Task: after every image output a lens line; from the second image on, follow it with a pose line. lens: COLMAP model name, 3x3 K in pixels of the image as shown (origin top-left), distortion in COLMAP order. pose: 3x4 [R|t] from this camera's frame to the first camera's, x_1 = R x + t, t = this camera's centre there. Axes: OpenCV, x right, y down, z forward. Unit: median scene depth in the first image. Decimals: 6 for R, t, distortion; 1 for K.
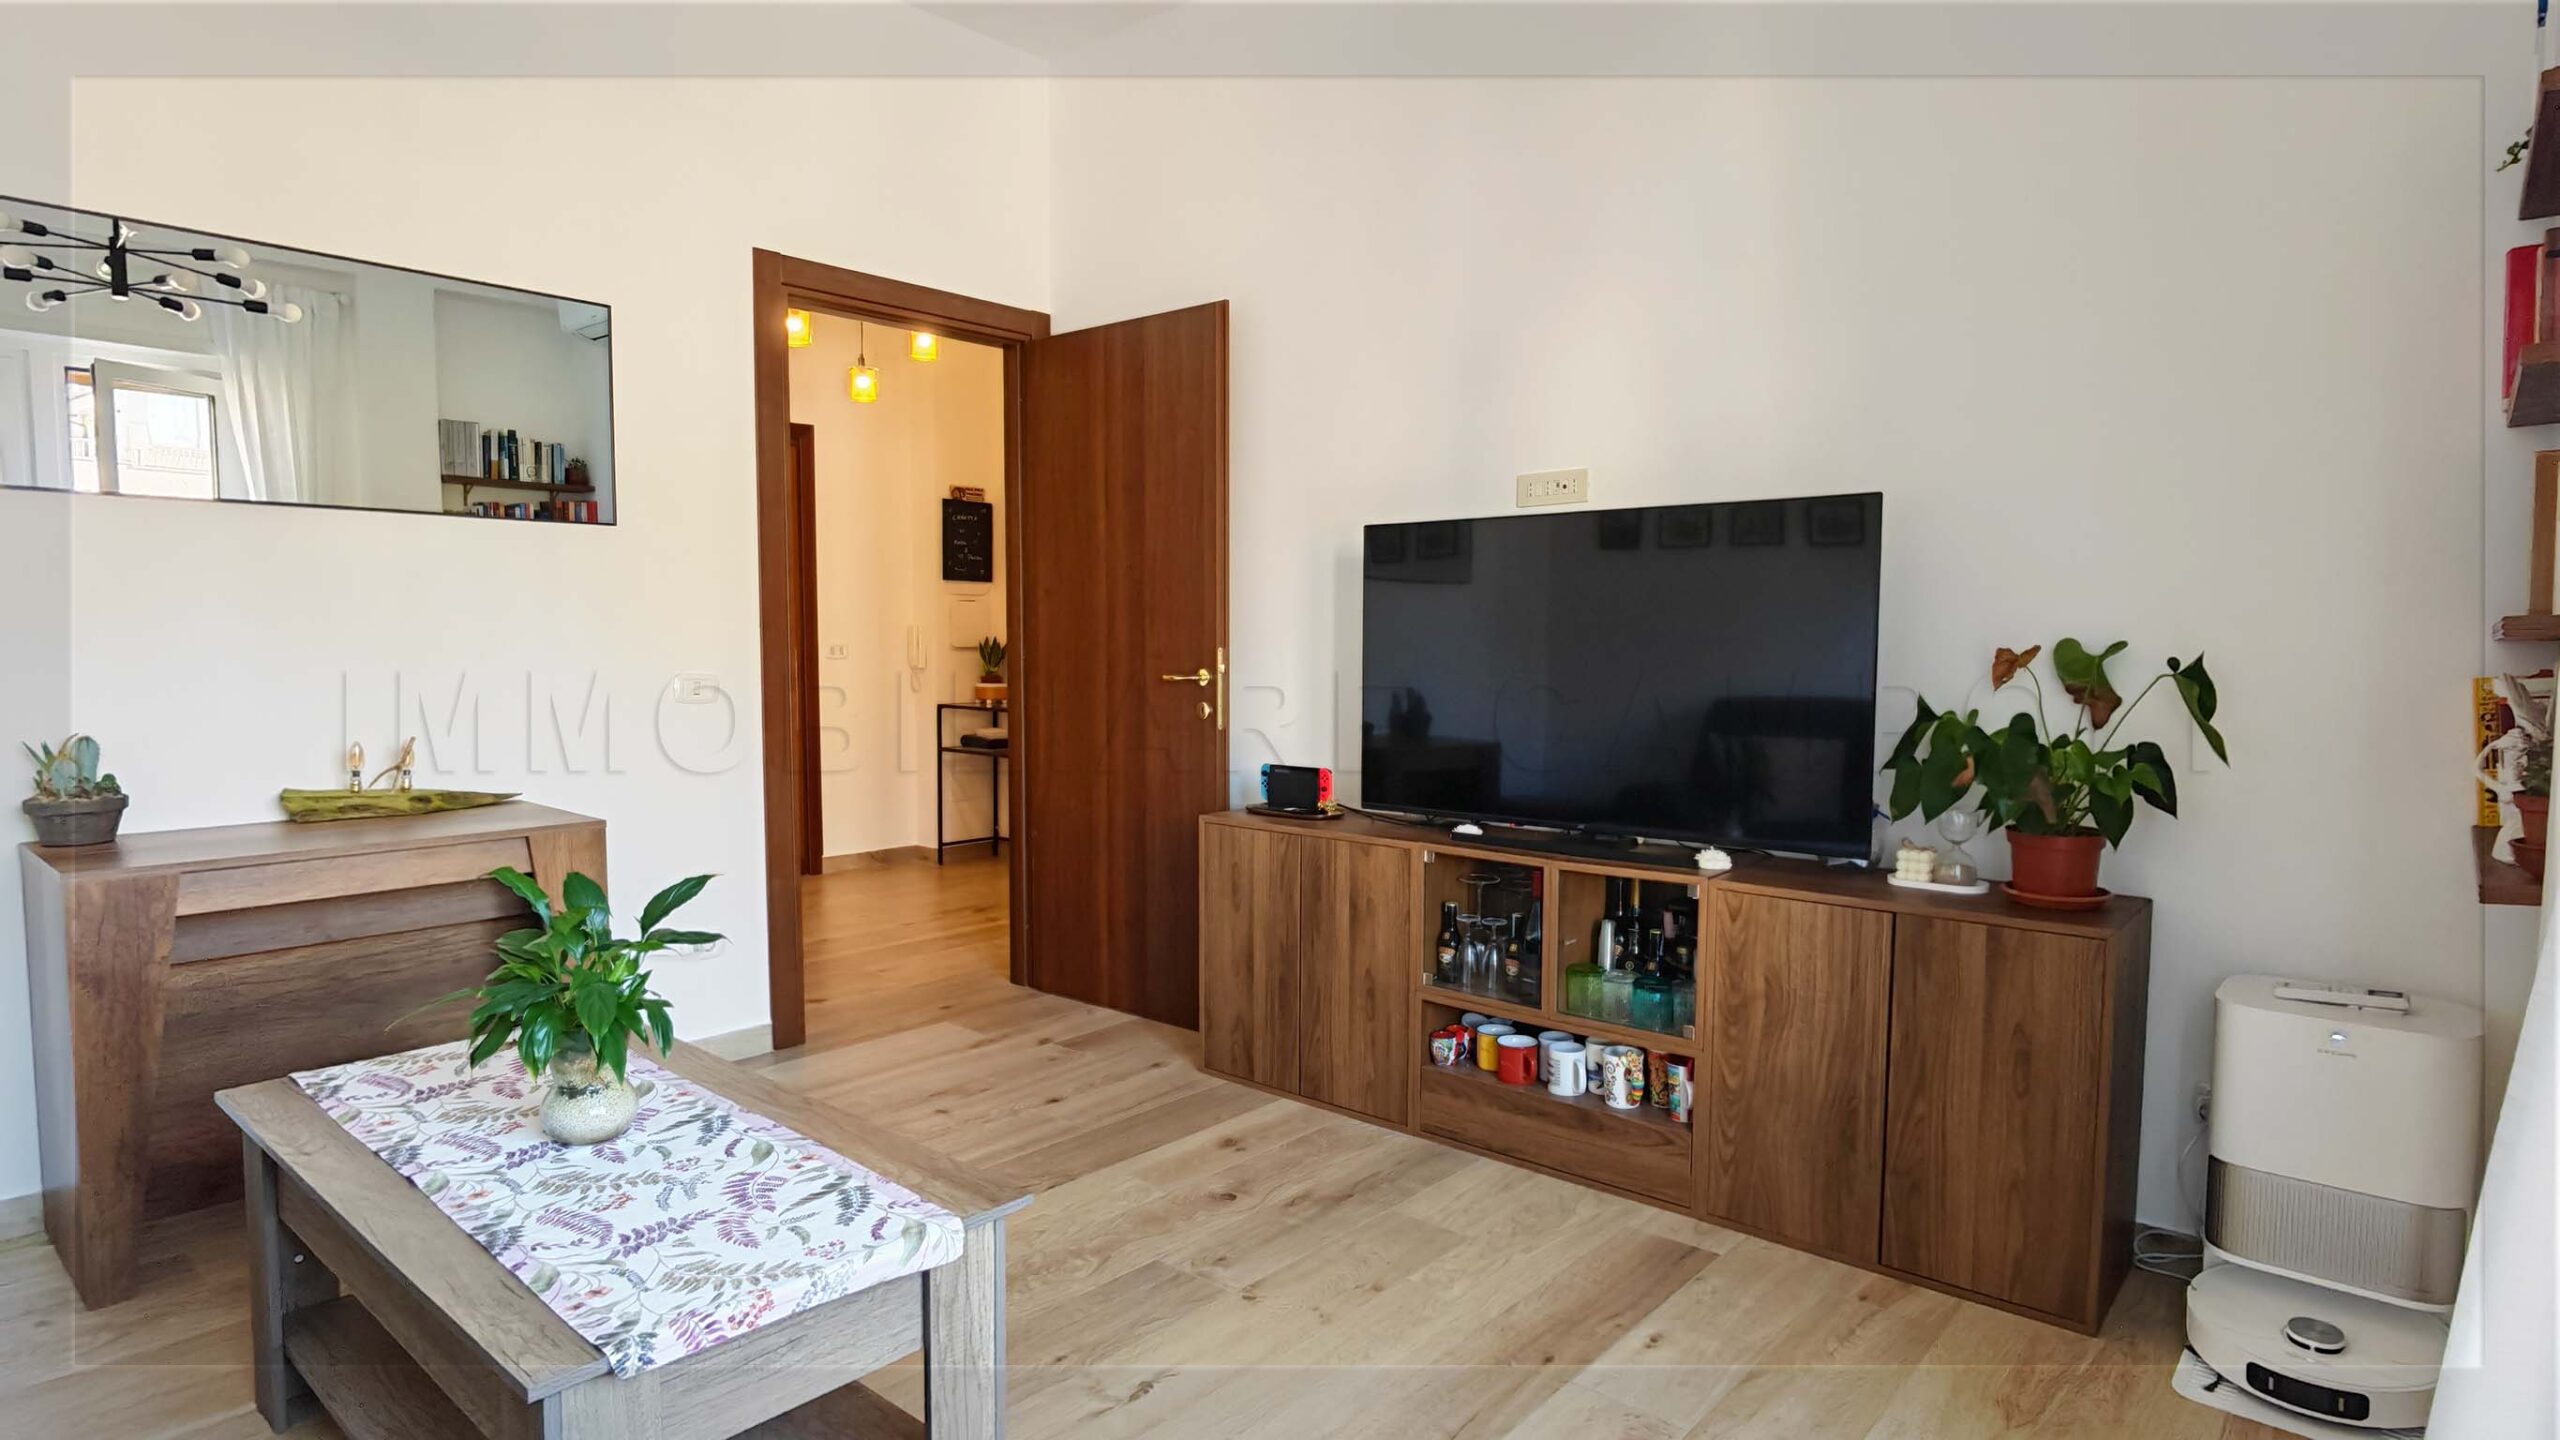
lens RADIAL K [[1360.0, 0, 1274.1], [0, 1360.0, 733.2], [0, 0, 1]] dist [-0.003031, 0.000075]
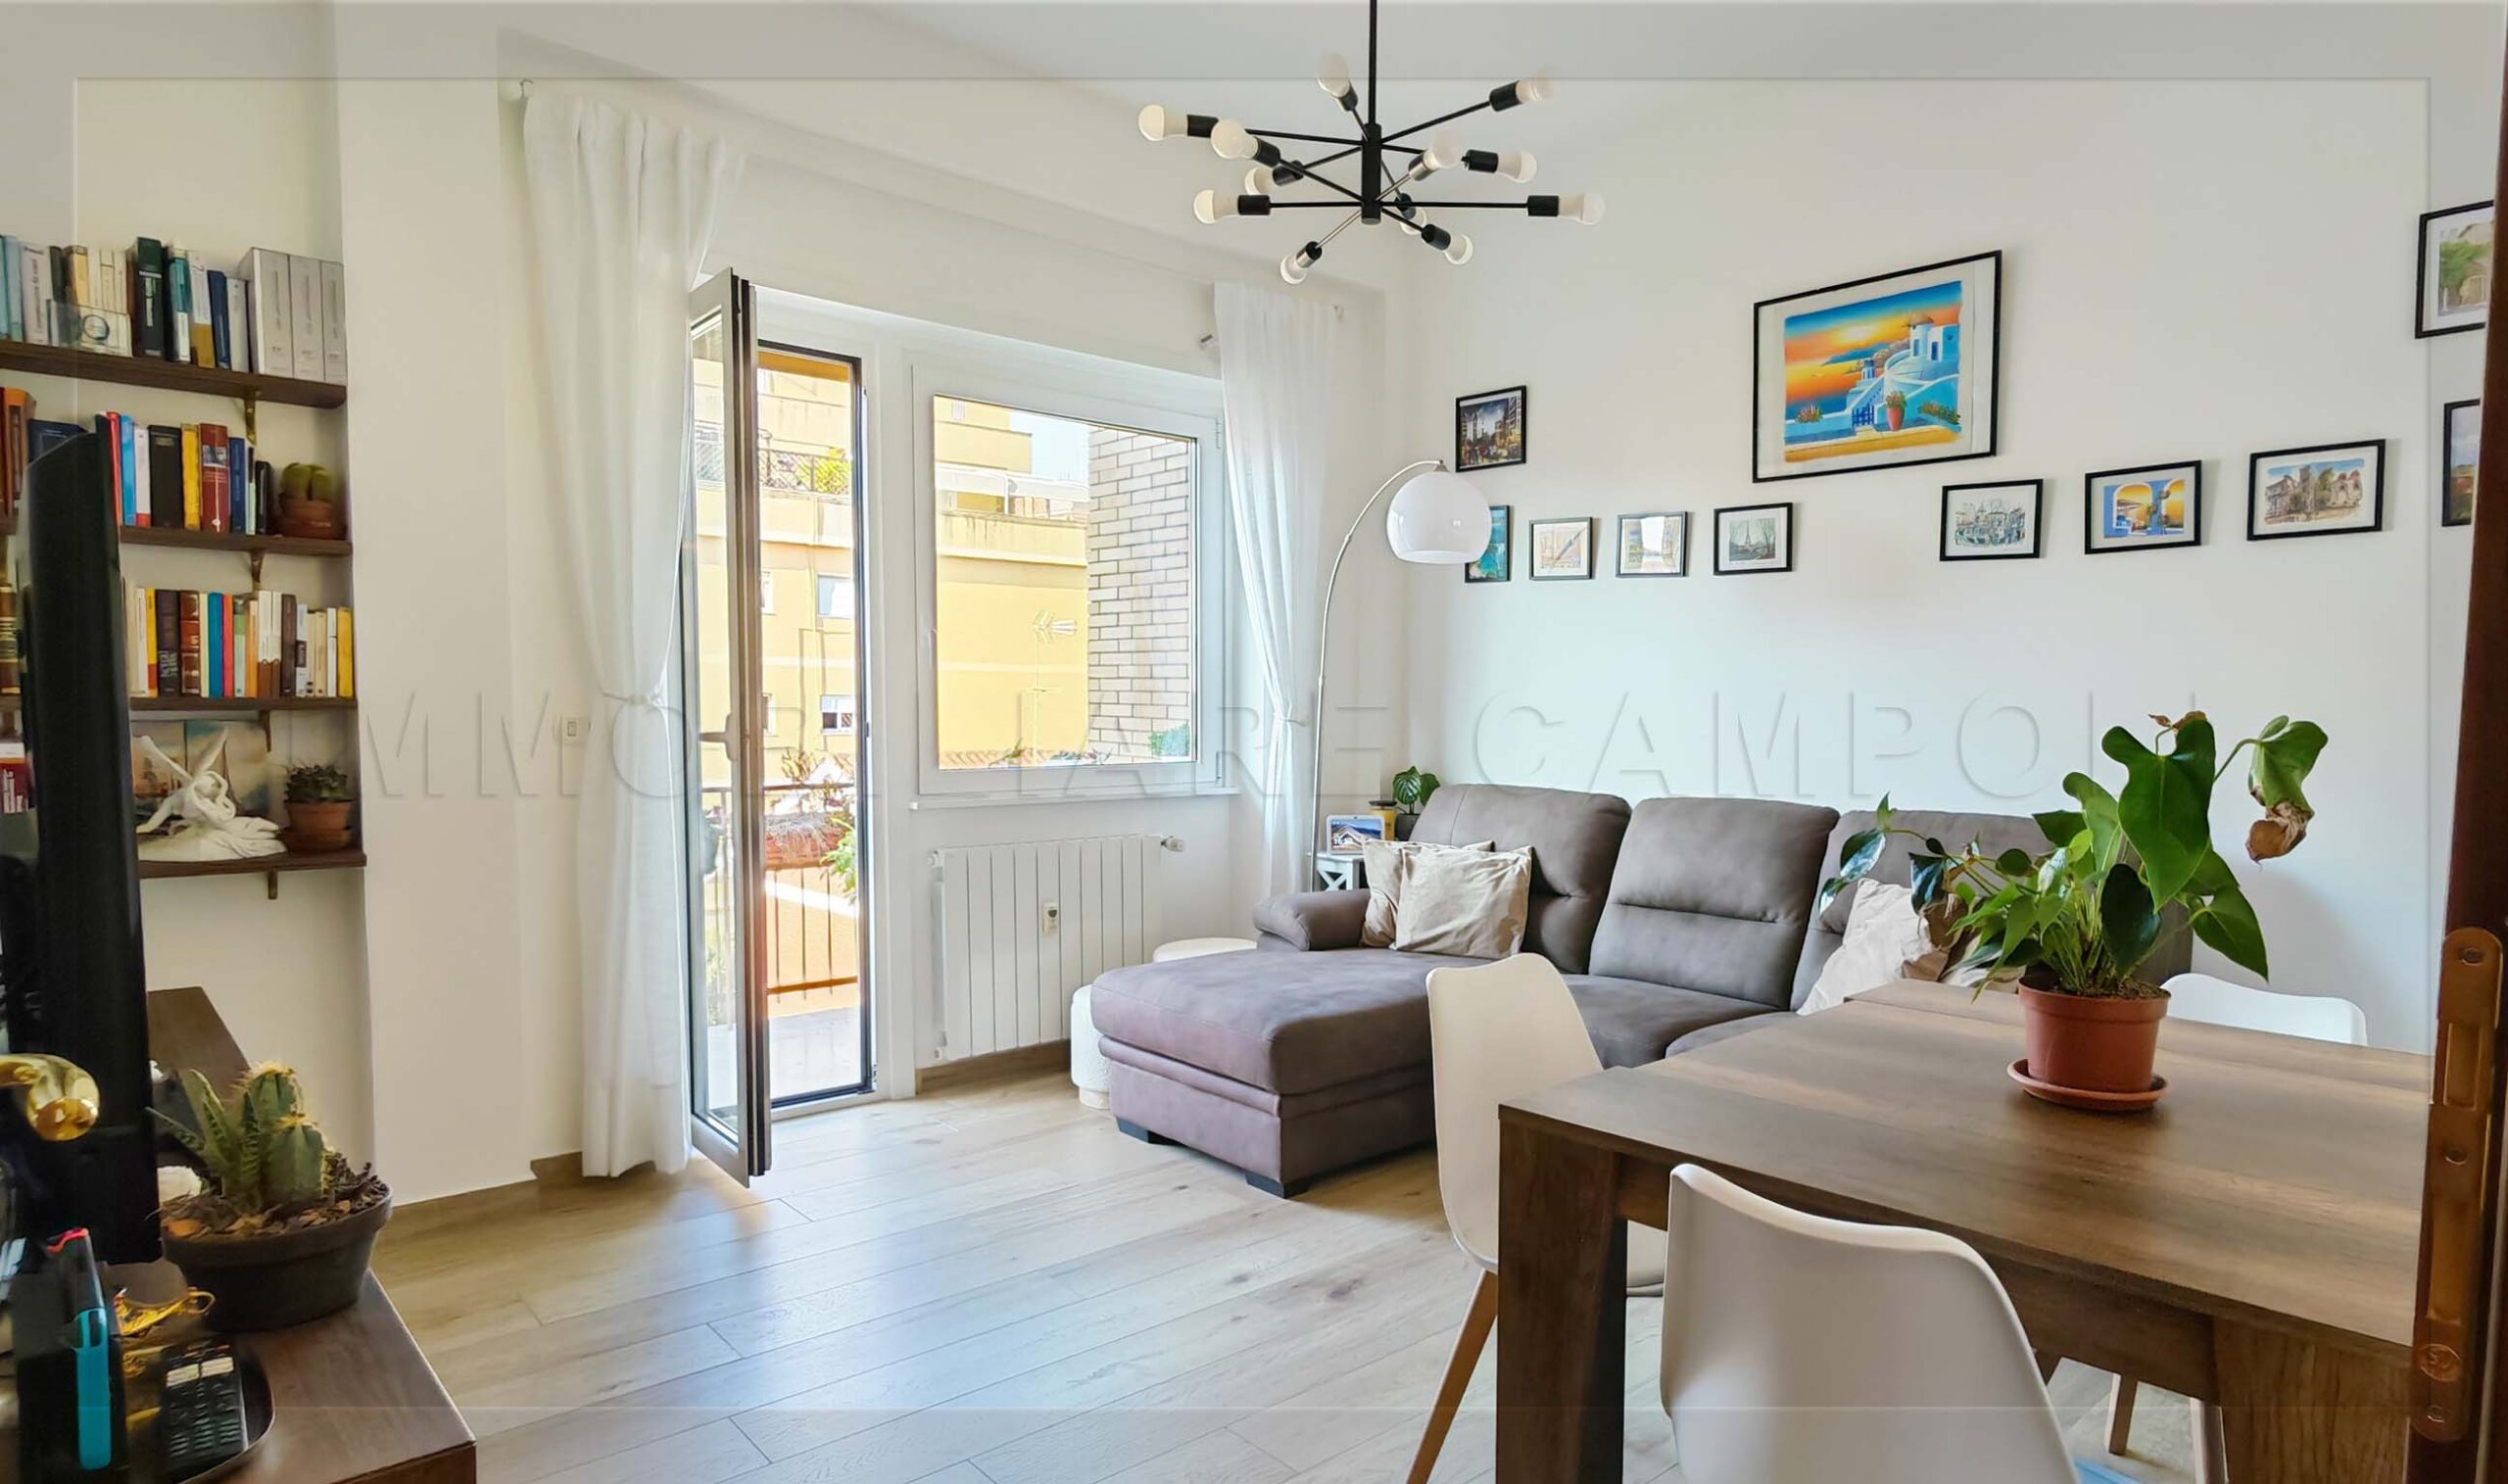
lens RADIAL K [[1403.0, 0, 1396.2], [0, 1403.0, 800.9], [0, 0, 1]] dist [-0.000635, 0.000392]
pose [[-0.996666, -0.022837, 0.078329, -0.289688], [-0.011318, 0.989445, 0.144468, -0.121024], [-0.080801, 0.143100, -0.986404, 1.407166]]
